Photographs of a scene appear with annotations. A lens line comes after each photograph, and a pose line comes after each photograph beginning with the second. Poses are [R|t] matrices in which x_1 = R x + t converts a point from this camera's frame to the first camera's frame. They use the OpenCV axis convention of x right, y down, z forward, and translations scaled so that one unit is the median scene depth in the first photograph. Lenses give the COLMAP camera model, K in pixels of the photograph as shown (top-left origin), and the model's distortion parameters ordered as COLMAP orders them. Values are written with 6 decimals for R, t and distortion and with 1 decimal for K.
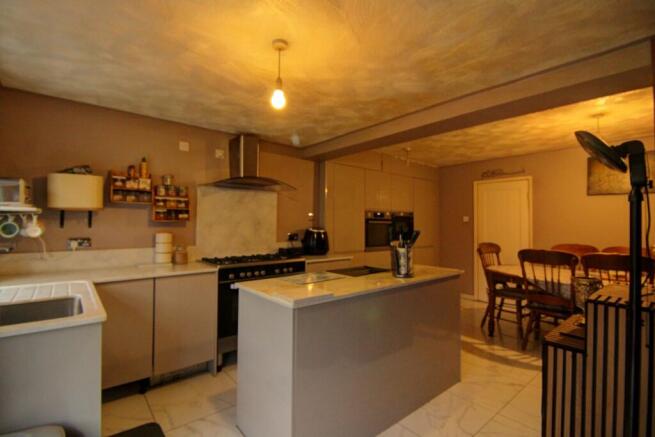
lens RADIAL K [[305.9, 0, 327.7], [0, 305.9, 216.5], [0, 0, 1]] dist [0.005024, -0.015212]
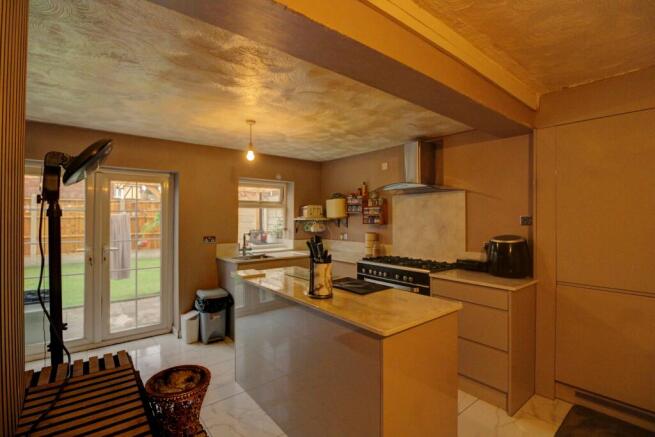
lens RADIAL K [[305.9, 0, 327.7], [0, 305.9, 216.5], [0, 0, 1]] dist [0.005024, -0.015212]
pose [[-0.026649, -0.009376, -0.999601, 0.830902], [0.021356, 0.999722, -0.009946, -0.011205], [0.999417, -0.021613, -0.026441, 0.801465]]
